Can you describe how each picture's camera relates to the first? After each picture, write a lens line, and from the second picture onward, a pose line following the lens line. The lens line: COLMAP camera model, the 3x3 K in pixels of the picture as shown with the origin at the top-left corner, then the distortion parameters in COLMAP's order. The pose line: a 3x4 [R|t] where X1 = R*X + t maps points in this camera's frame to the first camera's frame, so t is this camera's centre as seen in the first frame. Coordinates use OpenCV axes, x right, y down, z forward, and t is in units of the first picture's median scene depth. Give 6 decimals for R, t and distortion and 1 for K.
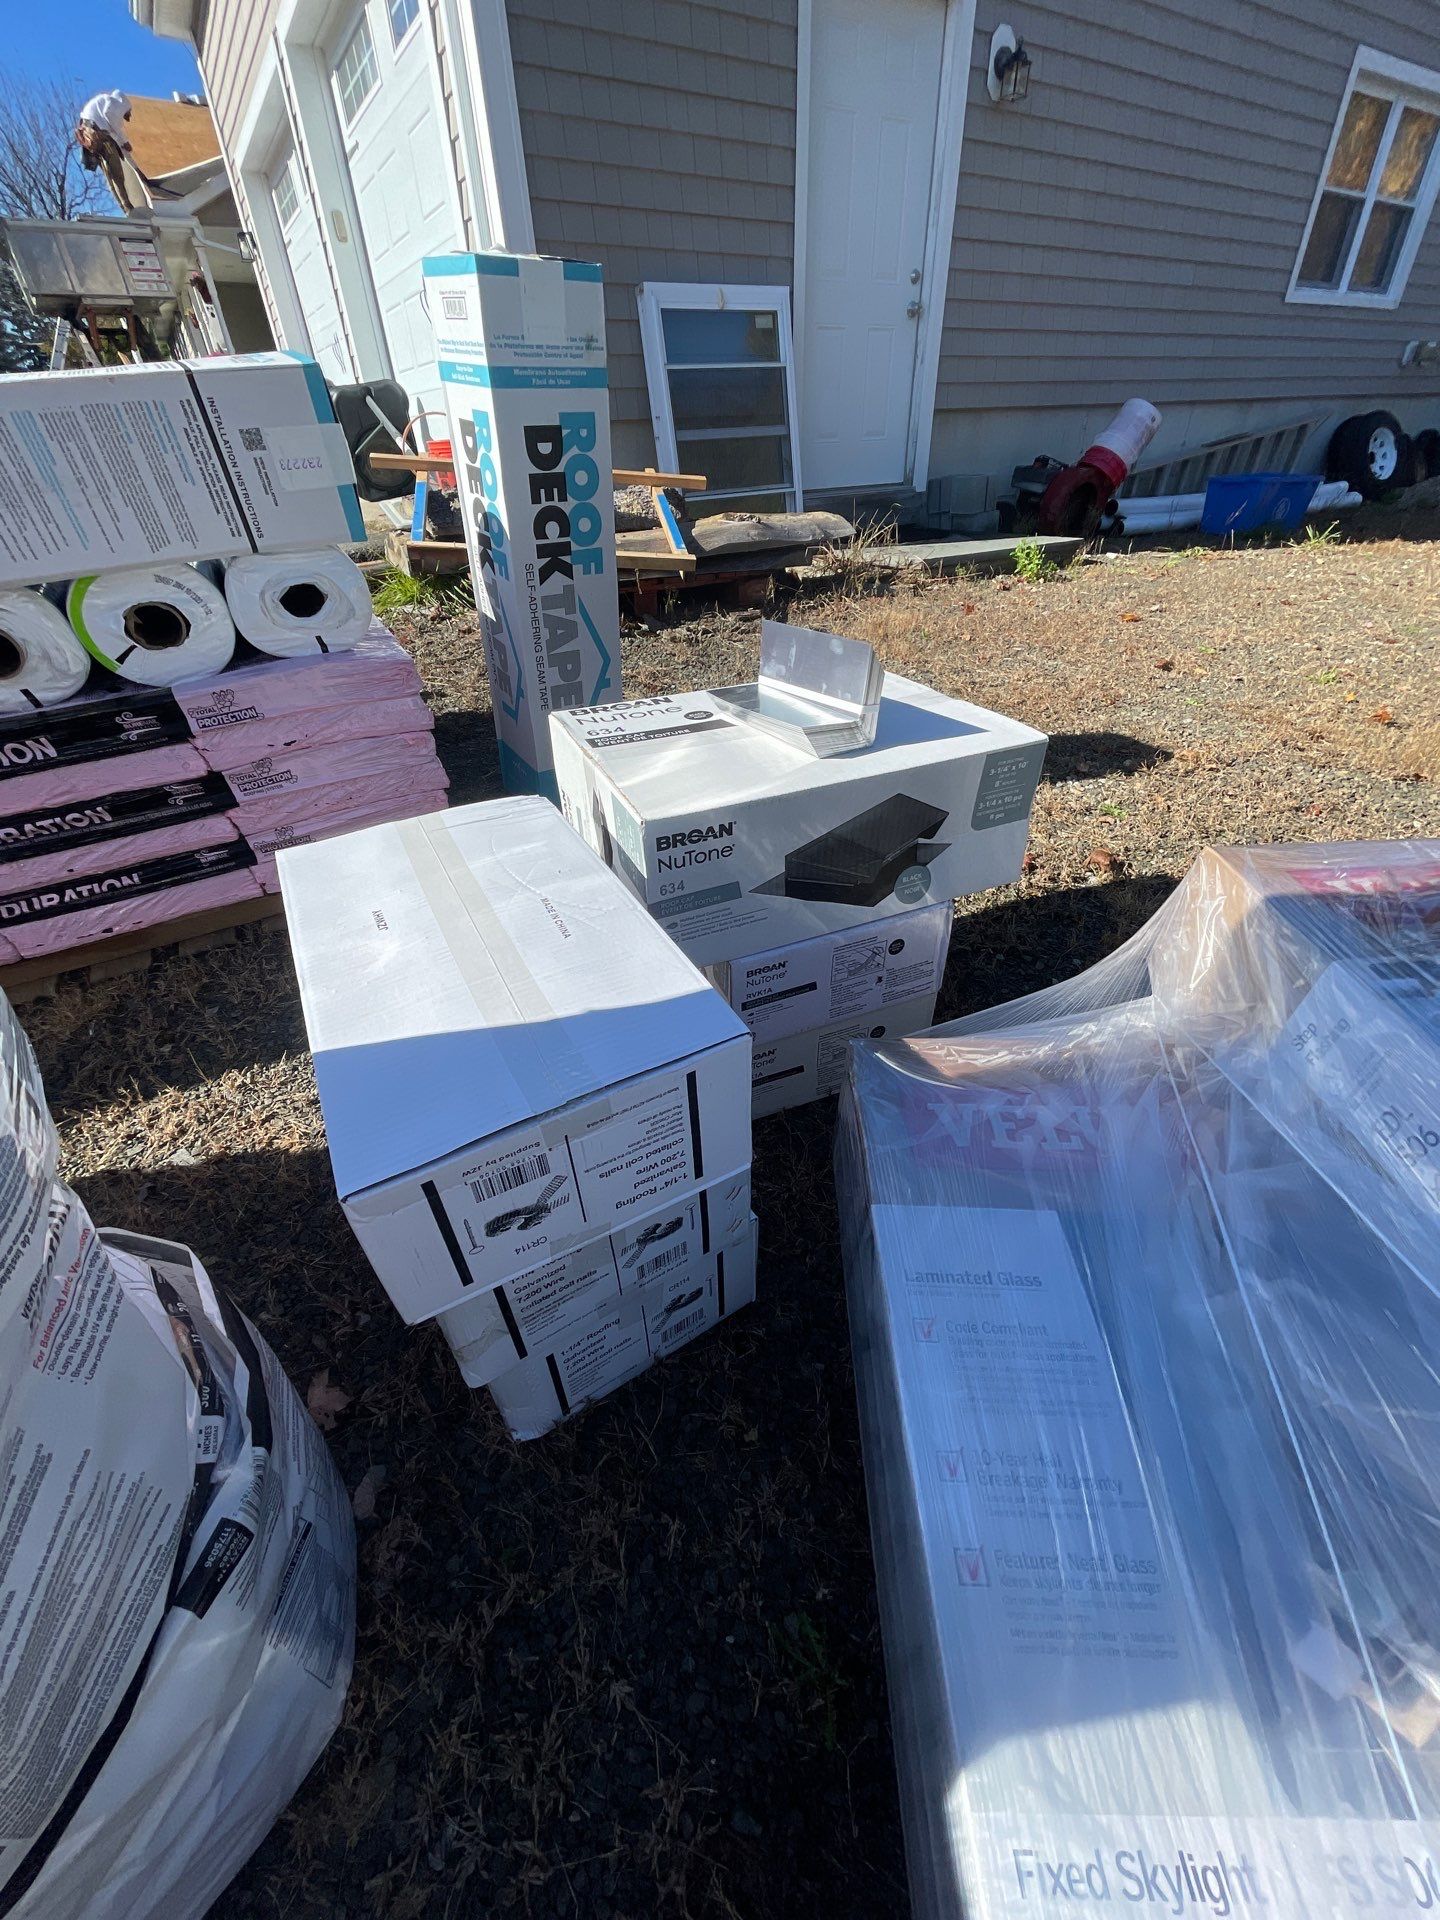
lens RADIAL K [[777.6, 0, 718.4], [0, 777.6, 954.3], [0, 0, 1]] dist [-0.002996, 0.005499]
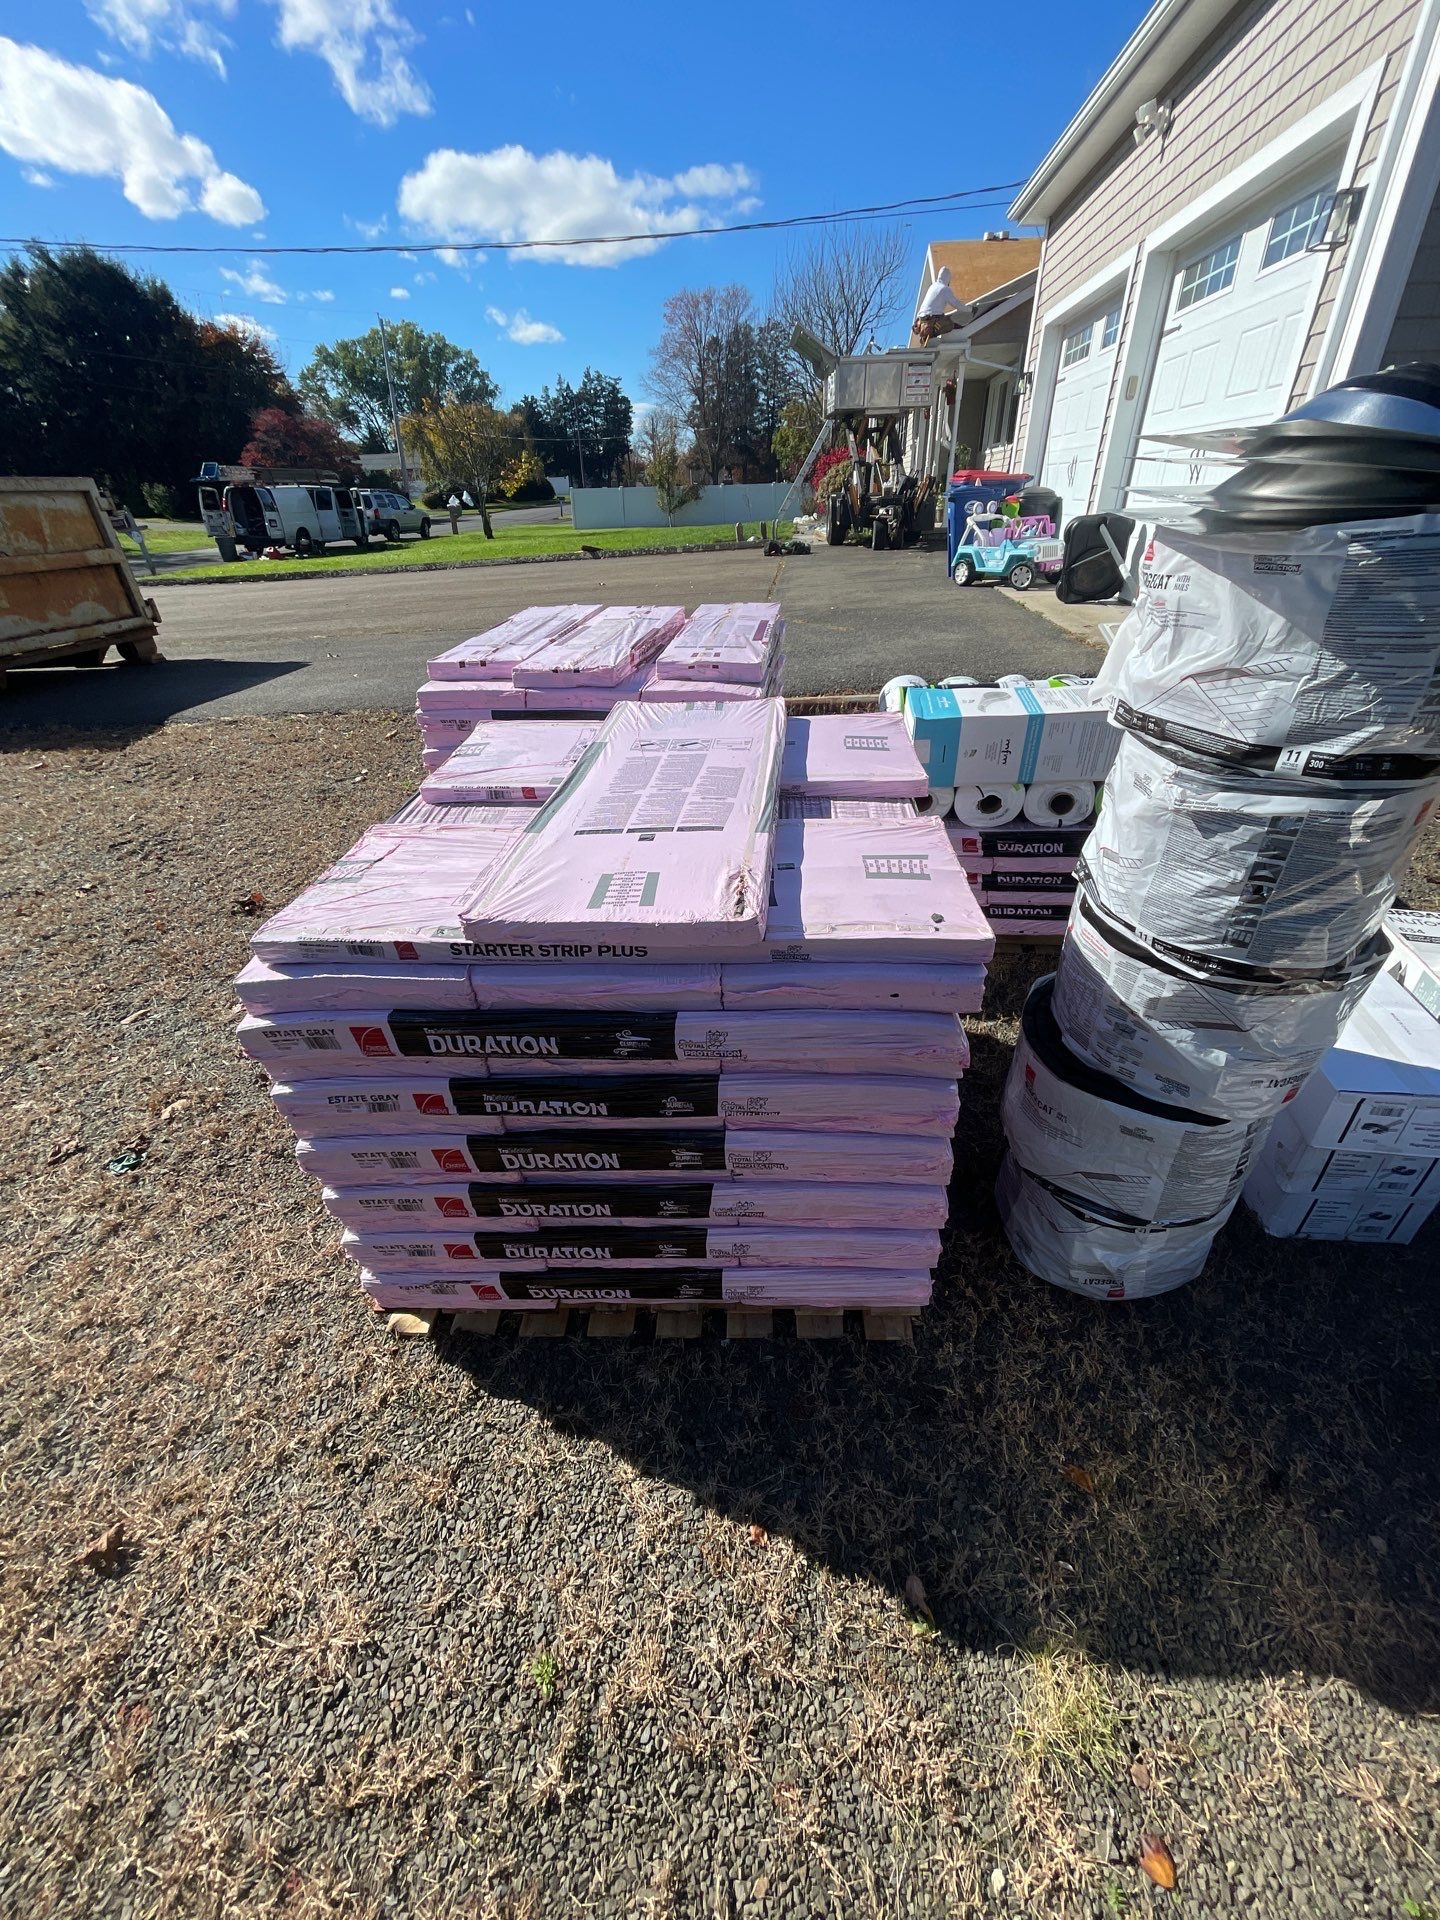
lens RADIAL K [[774.2, 0, 737.6], [0, 774.2, 968.2], [0, 0, 1]] dist [-0.001712, 0.003908]
pose [[0.797084, 0.339424, -0.499448, -0.069892], [-0.358362, 0.931576, 0.061176, 0.036822], [0.486038, 0.130221, 0.864181, -0.196049]]
